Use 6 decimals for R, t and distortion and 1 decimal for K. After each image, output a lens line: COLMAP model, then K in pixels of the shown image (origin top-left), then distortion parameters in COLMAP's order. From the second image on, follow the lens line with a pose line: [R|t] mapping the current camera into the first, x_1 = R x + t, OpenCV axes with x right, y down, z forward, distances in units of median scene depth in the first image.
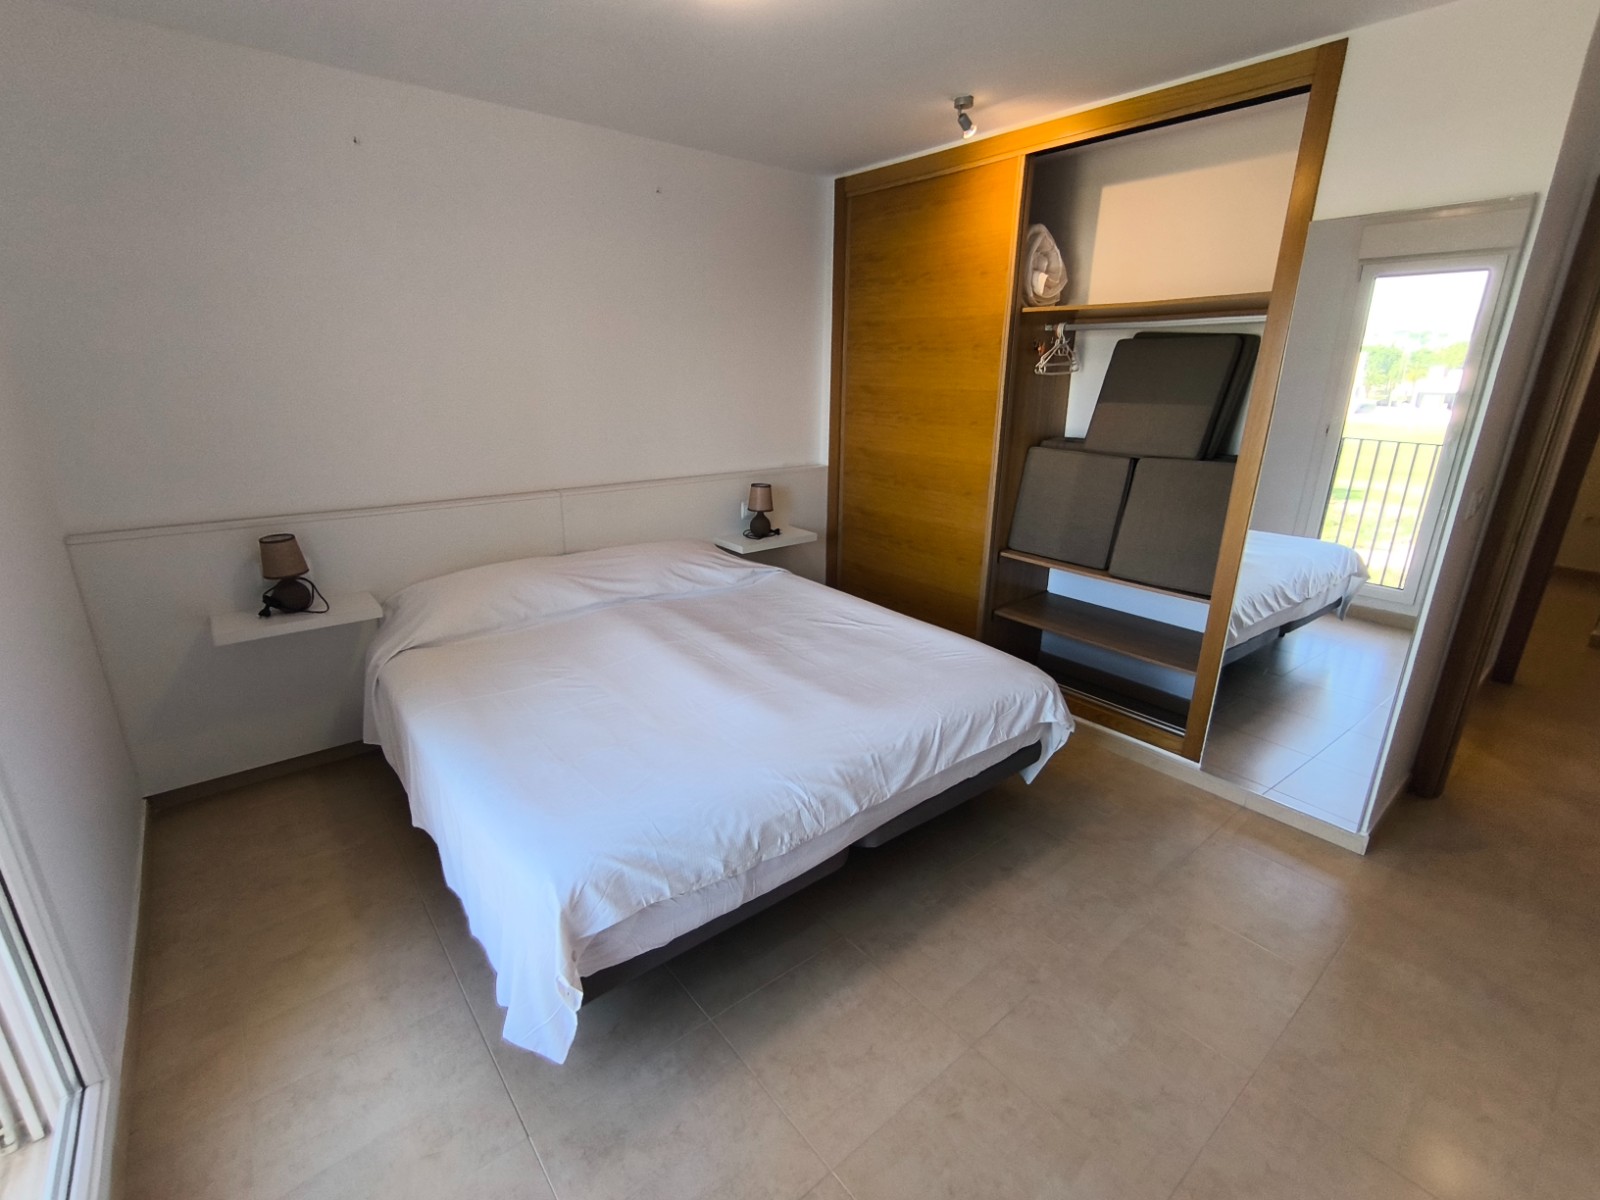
lens RADIAL K [[721.4, 0, 778.9], [0, 721.4, 594.2], [0, 0, 1]] dist [-0.020192, 0.007054]
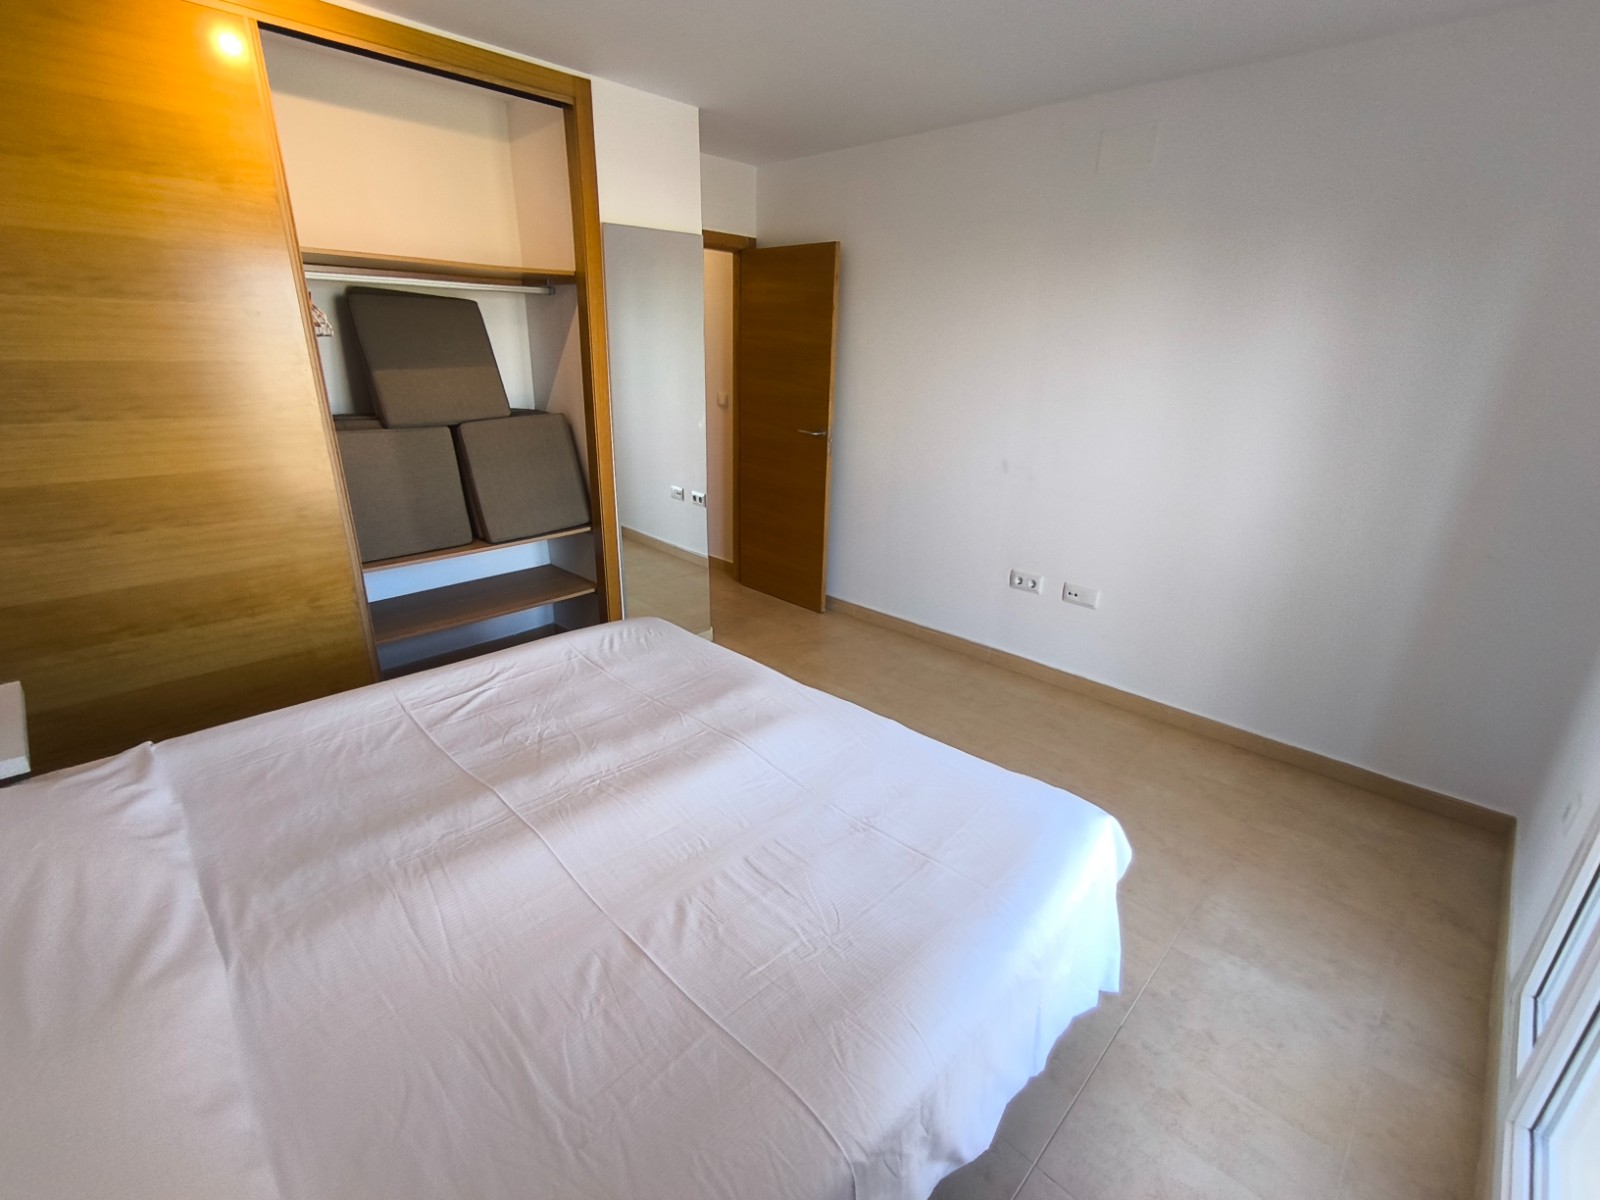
lens RADIAL K [[722.9, 0, 793.9], [0, 722.9, 601.1], [0, 0, 1]] dist [-0.001533, 0.000147]
pose [[-0.131116, -0.343404, 0.929991, -0.667902], [0.272036, 0.889617, 0.366849, -0.252557], [-0.953313, 0.301090, -0.023225, 0.778572]]
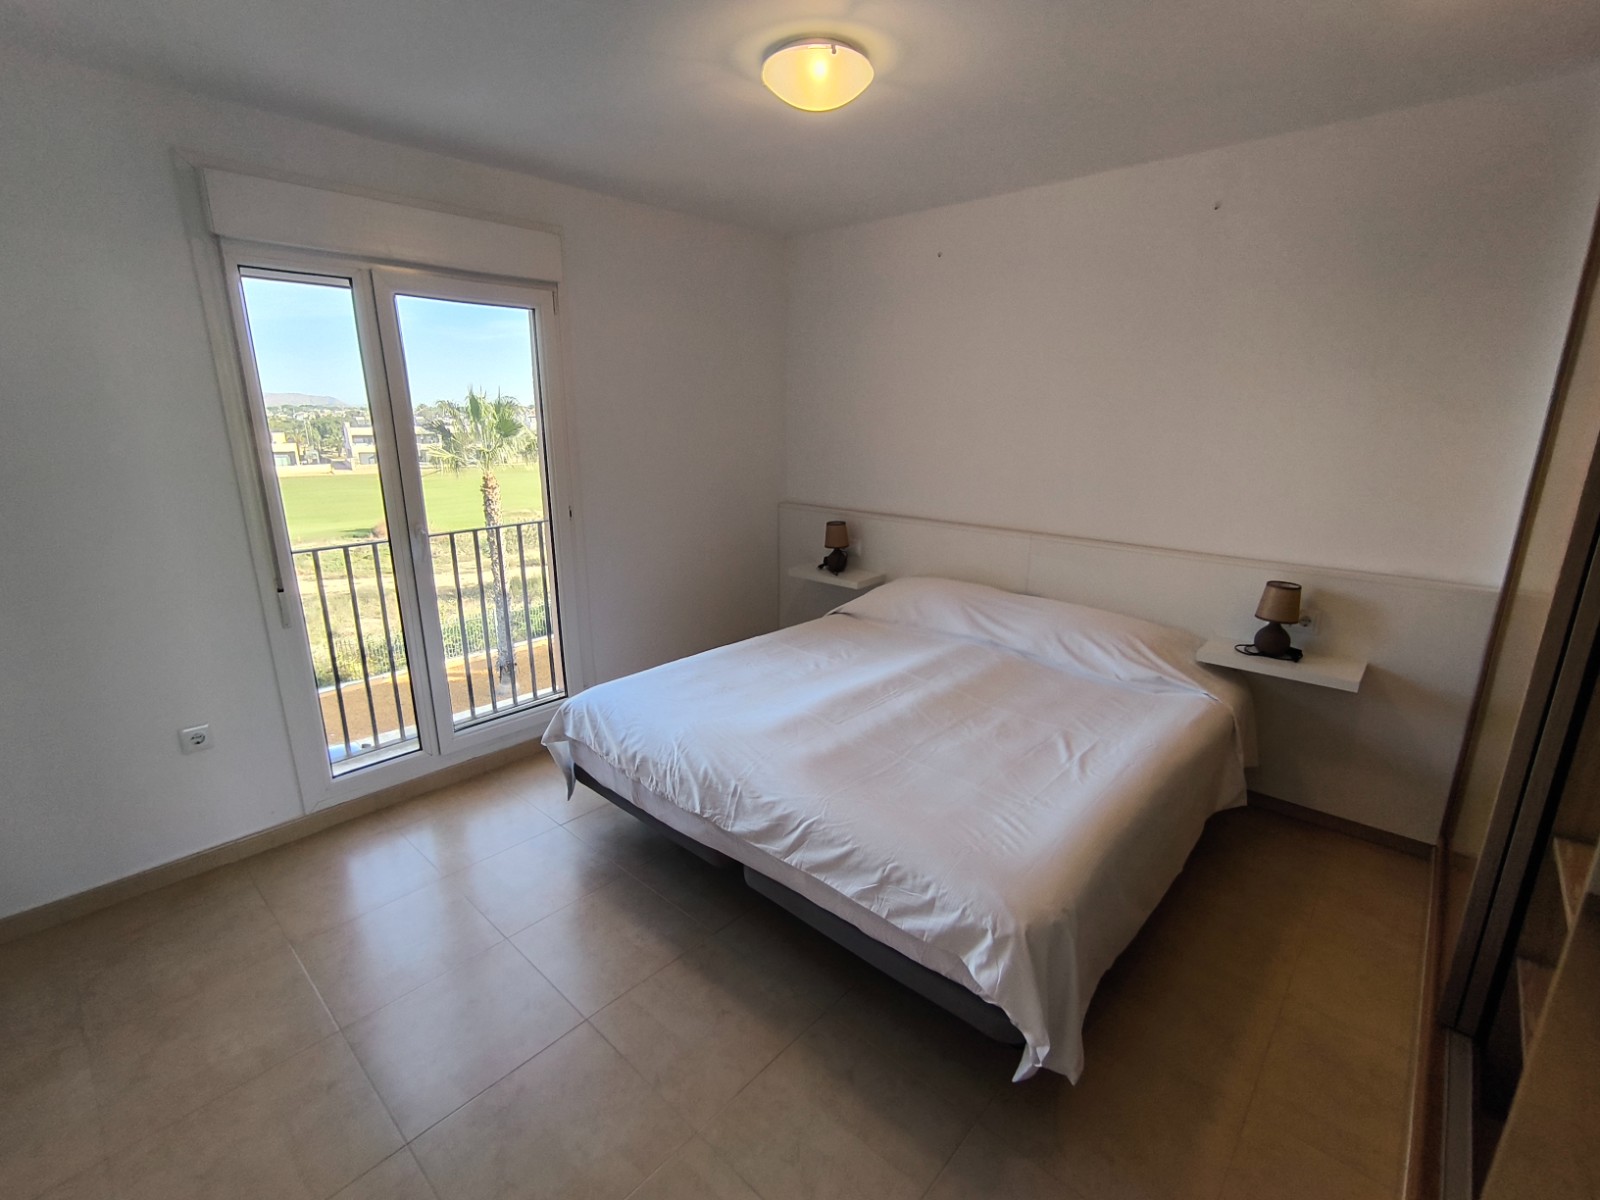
lens RADIAL K [[730.8, 0, 800.0], [0, 730.8, 600.0], [0, 0, 1]] dist [-0.014877, 0.000033]
pose [[0.167857, 0.245348, -0.954792, 0.829736], [-0.293124, 0.937150, 0.189282, -0.193695], [0.941224, 0.248100, 0.229224, 0.594722]]
